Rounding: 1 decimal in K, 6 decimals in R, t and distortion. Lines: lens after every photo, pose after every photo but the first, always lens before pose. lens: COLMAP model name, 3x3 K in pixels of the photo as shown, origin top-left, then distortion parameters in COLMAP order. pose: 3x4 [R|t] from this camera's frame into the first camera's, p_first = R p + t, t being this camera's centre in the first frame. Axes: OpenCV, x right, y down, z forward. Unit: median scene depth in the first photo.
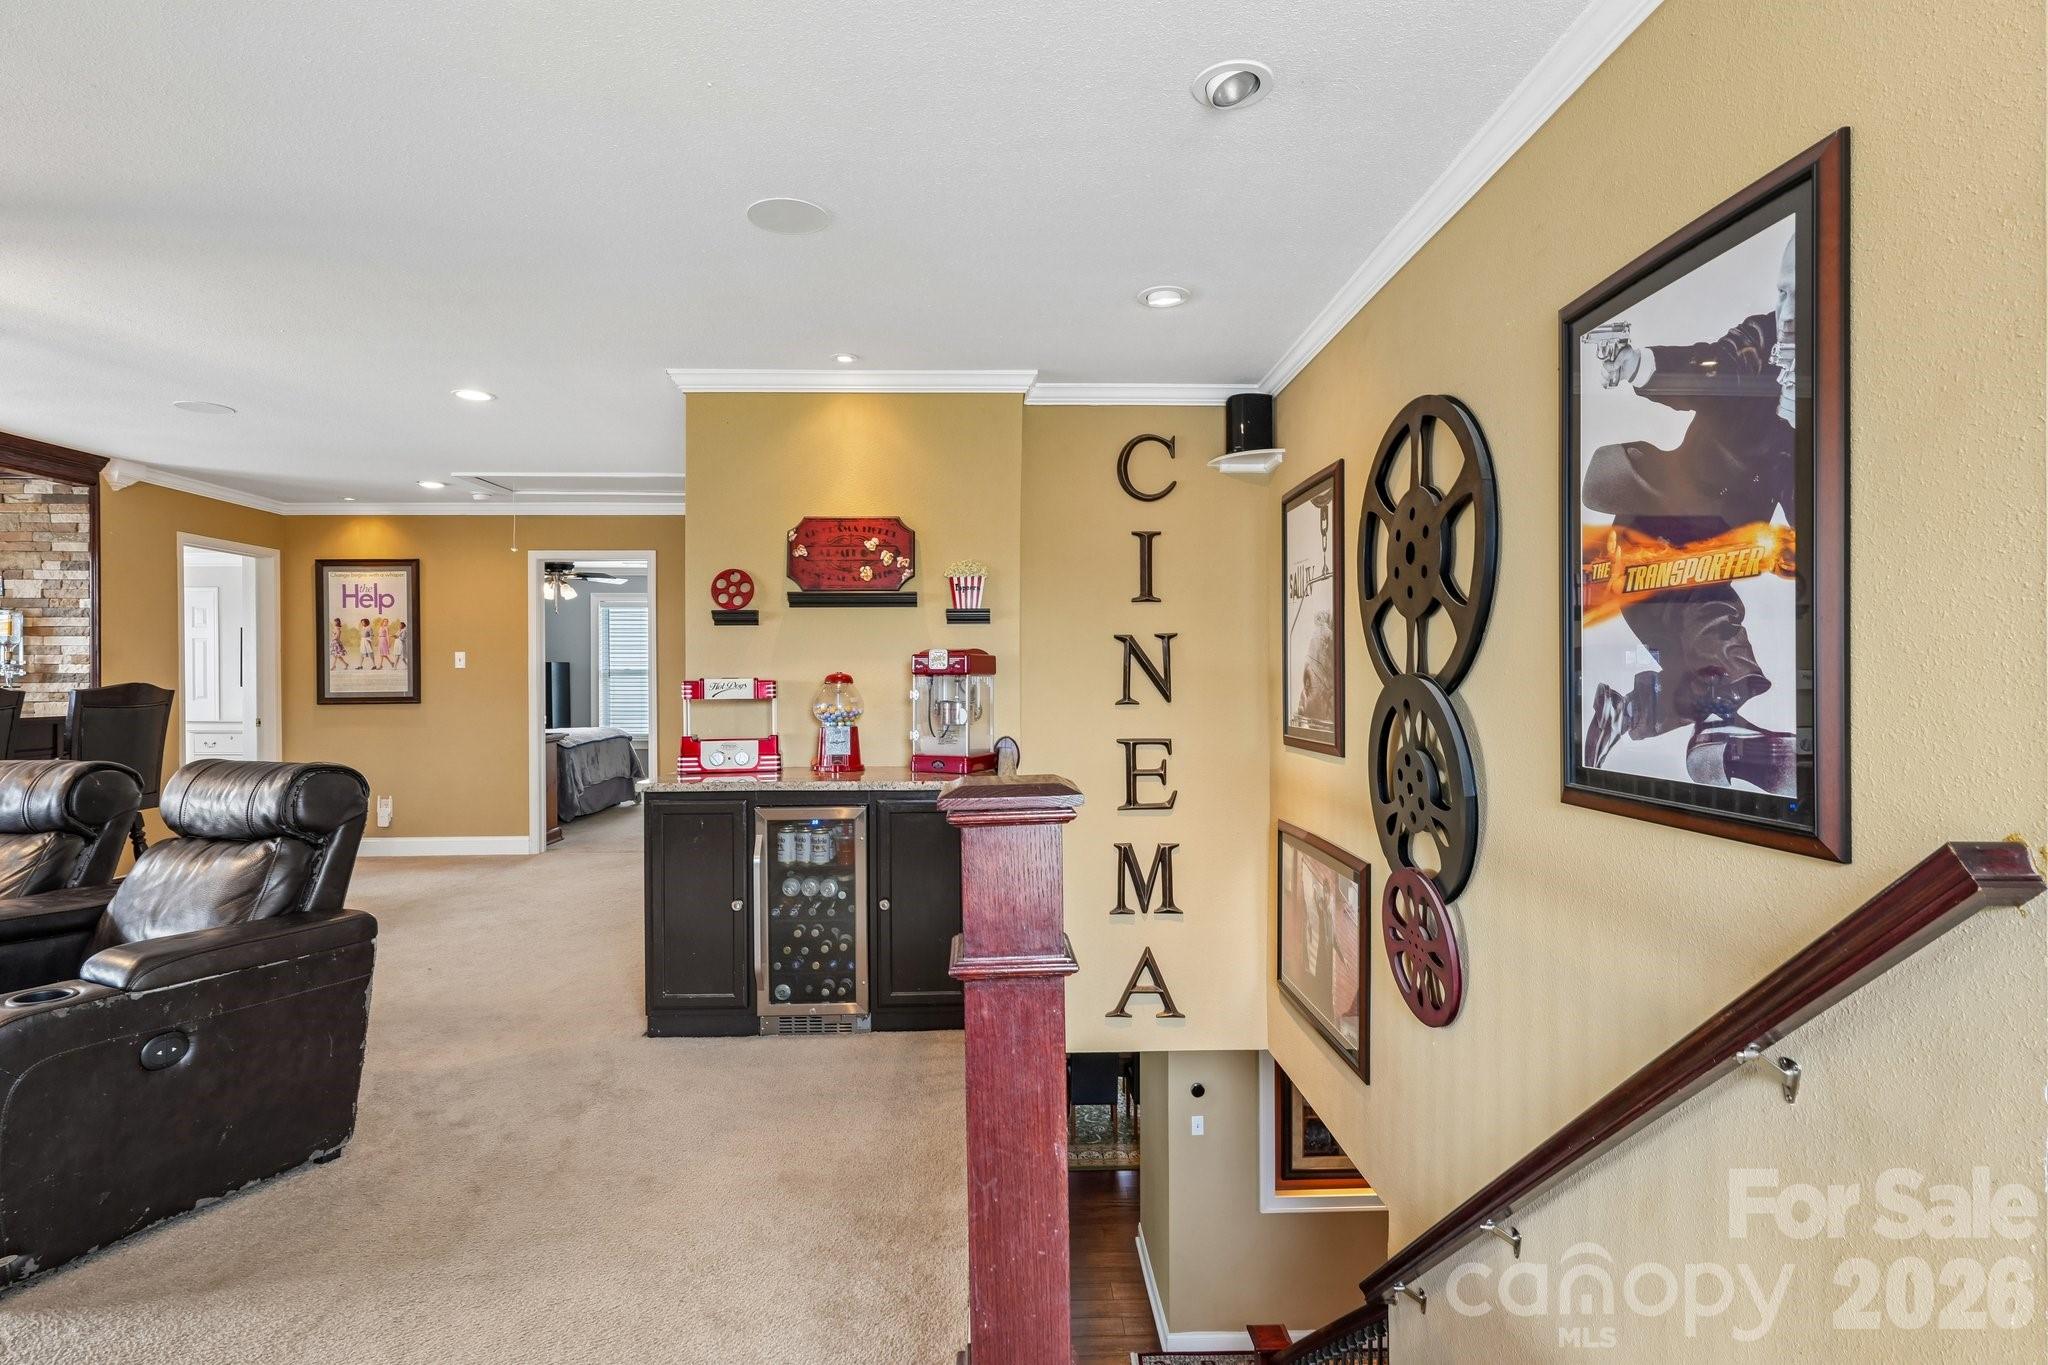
lens RADIAL K [[1027.0, 0, 1036.0], [0, 1027.0, 682.3], [0, 0, 1]] dist [-0.001919, 0.001694]
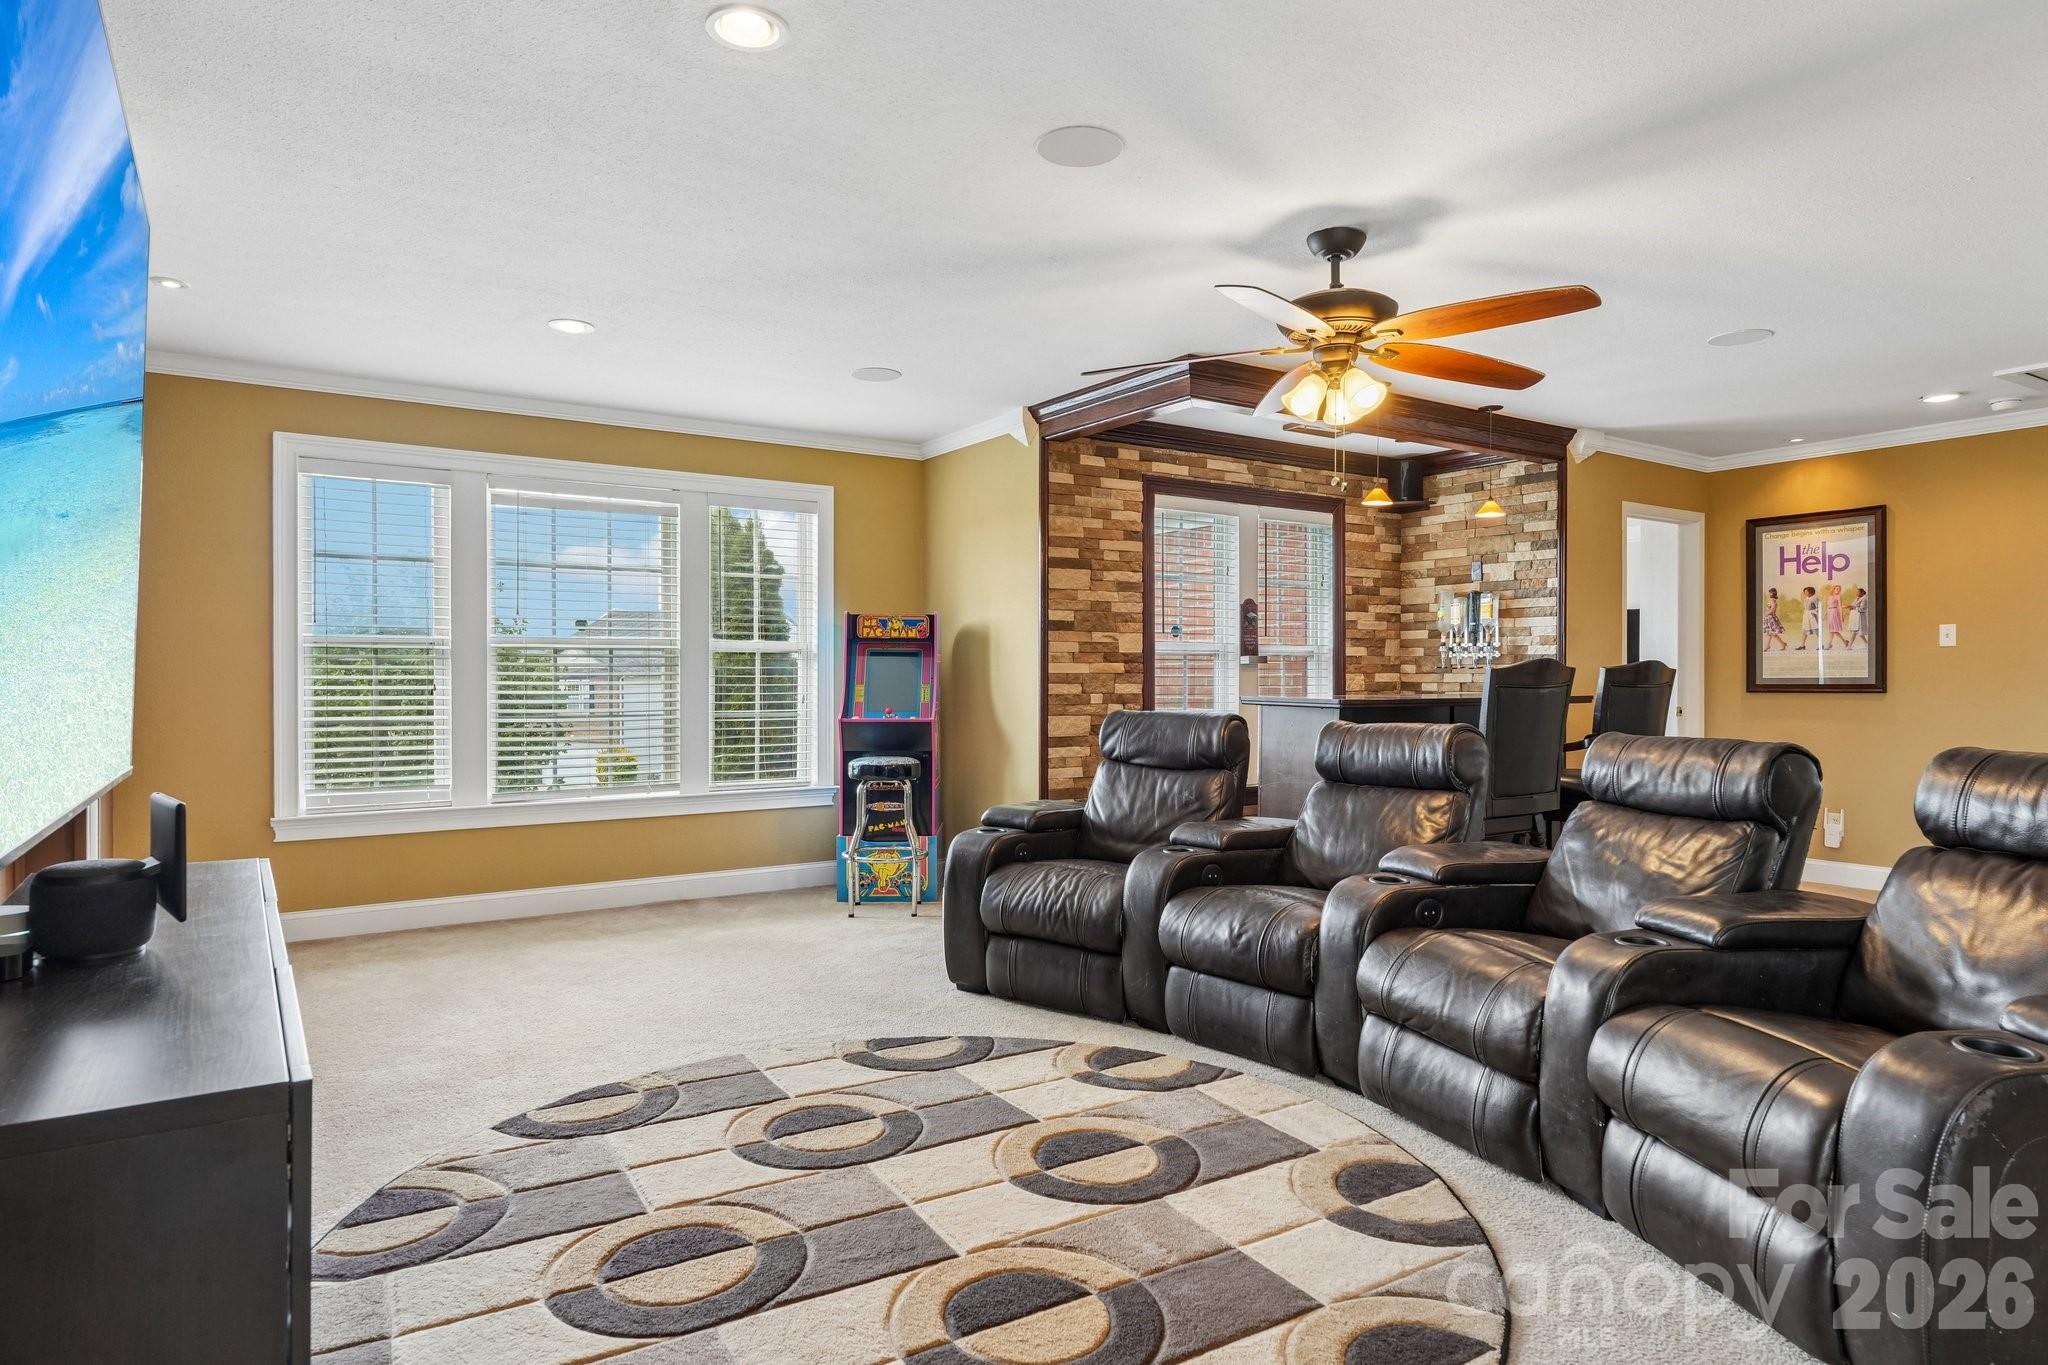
lens RADIAL K [[1192.5, 0, 1014.2], [0, 1192.5, 683.4], [0, 0, 1]] dist [0.000639, -0.000179]
pose [[0.519235, 0.009372, -0.854580, -0.310330], [-0.006161, 0.999955, 0.007223, 0.019332], [0.854610, 0.001515, 0.519269, -0.035619]]
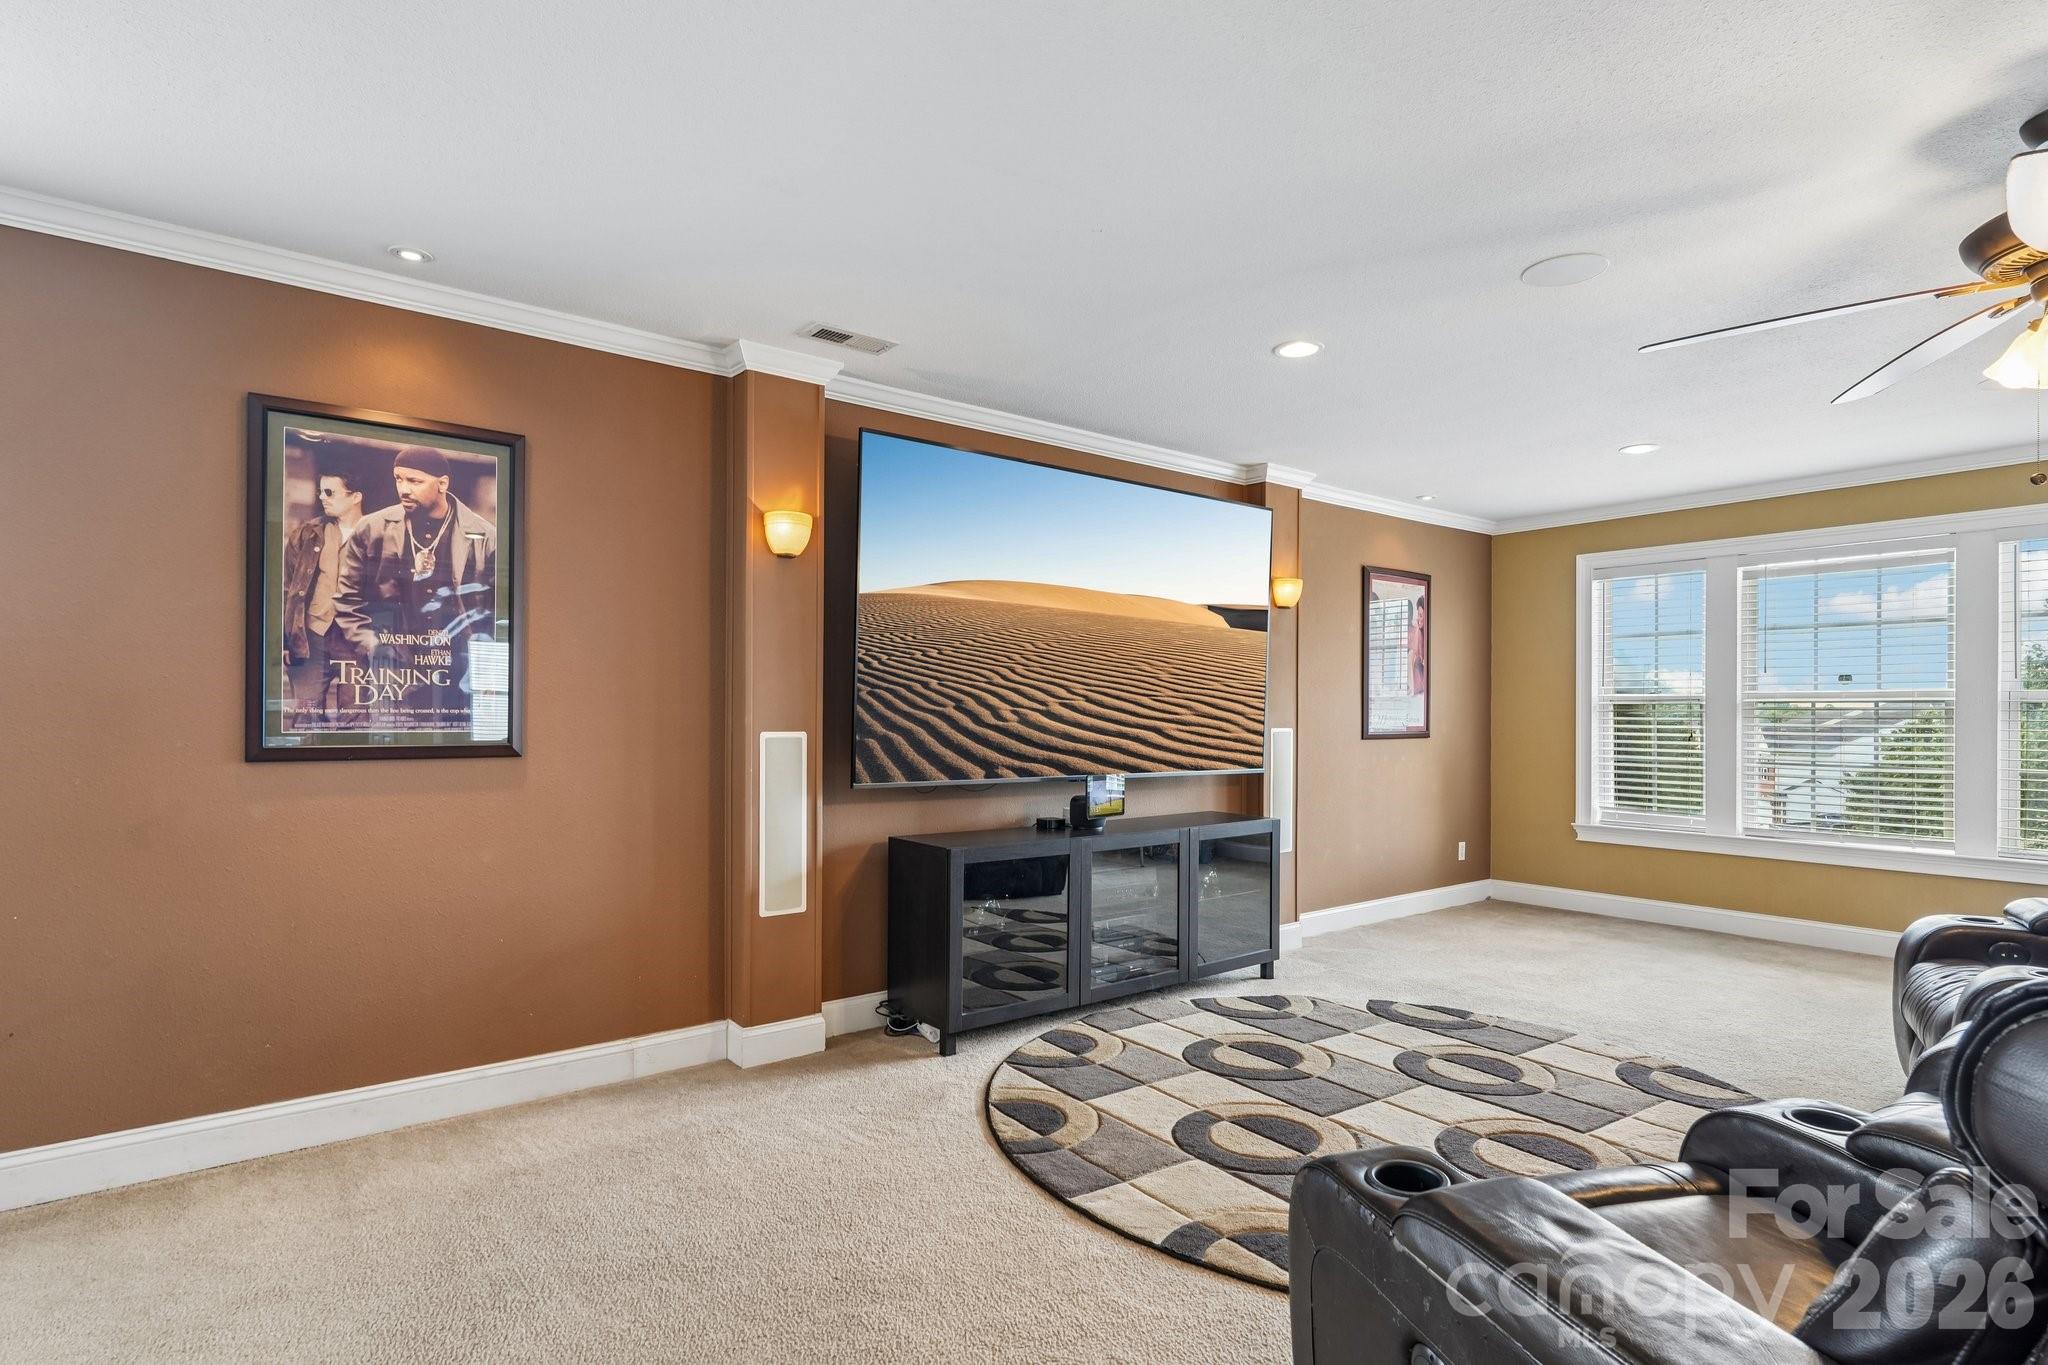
lens RADIAL K [[1027.0, 0, 1023.1], [0, 1027.0, 716.3], [0, 0, 1]] dist [-0.001919, 0.001694]
pose [[-0.811562, 0.003089, -0.584258, -0.196541], [-0.003104, 0.999949, 0.009598, -0.000125], [0.584258, 0.009603, -0.811511, 0.723290]]
